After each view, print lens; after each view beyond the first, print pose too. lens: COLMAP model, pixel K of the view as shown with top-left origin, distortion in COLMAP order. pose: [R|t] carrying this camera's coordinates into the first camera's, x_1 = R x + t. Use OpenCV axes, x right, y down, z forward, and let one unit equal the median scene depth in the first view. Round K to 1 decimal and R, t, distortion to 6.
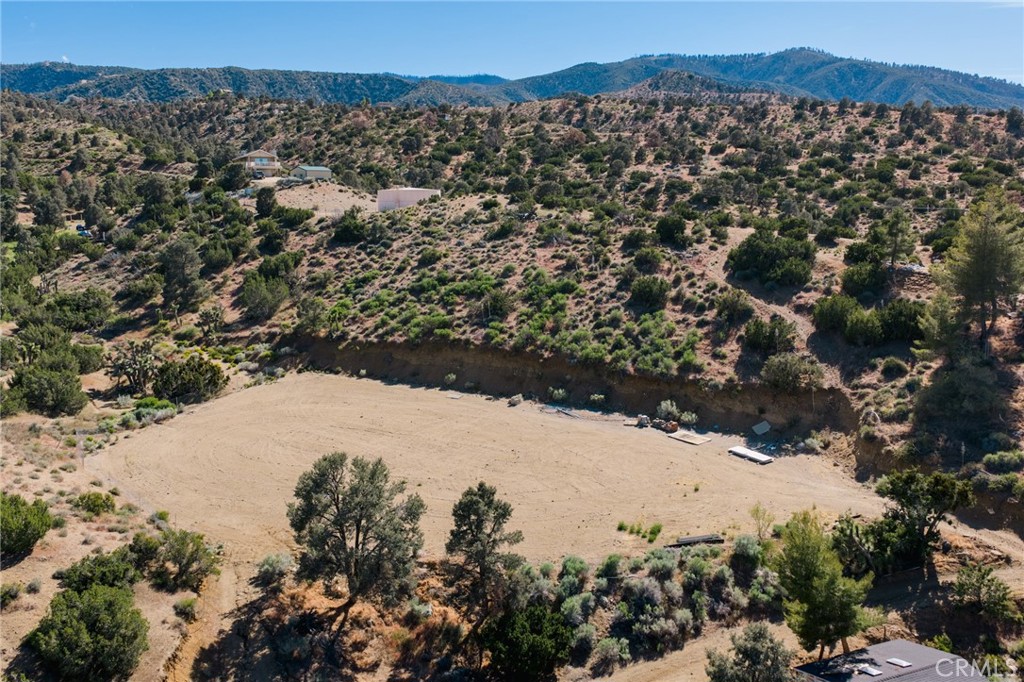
lens RADIAL K [[853.3, 0, 512.0], [0, 853.3, 341.0], [0, 0, 1]] dist [0.034668, -0.054609]
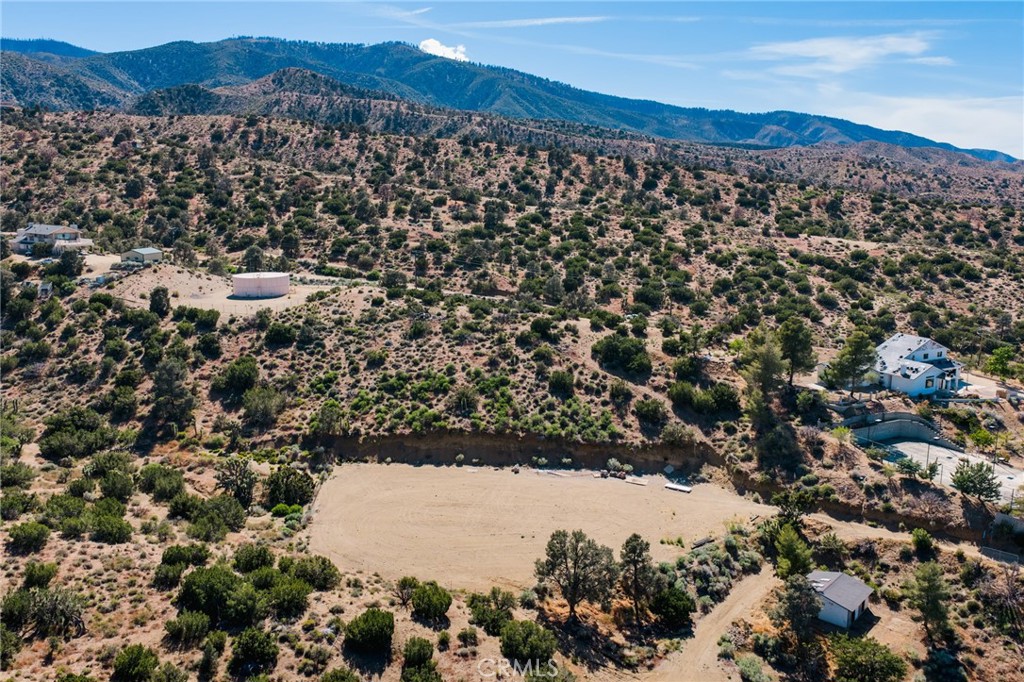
lens RADIAL K [[853.3, 0, 512.0], [0, 853.3, 341.0], [0, 0, 1]] dist [0.034668, -0.054609]
pose [[0.900037, -0.074672, 0.429369, -0.521524], [0.065711, 0.997201, 0.035681, -0.174056], [-0.430831, -0.003899, 0.902424, -0.315958]]
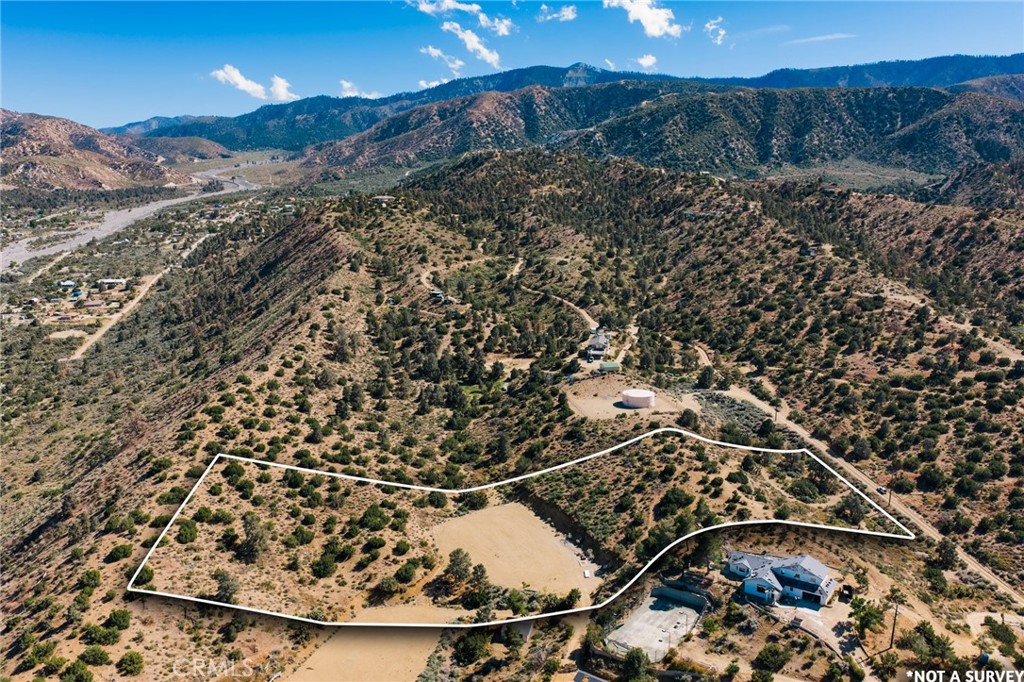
lens RADIAL K [[853.3, 0, 512.0], [0, 853.3, 341.0], [0, 0, 1]] dist [0.034668, -0.054609]
pose [[0.813572, 0.127865, -0.567231, 1.200245], [-0.111374, 0.991728, 0.063813, -0.628261], [0.570698, 0.011258, 0.821083, -1.270203]]
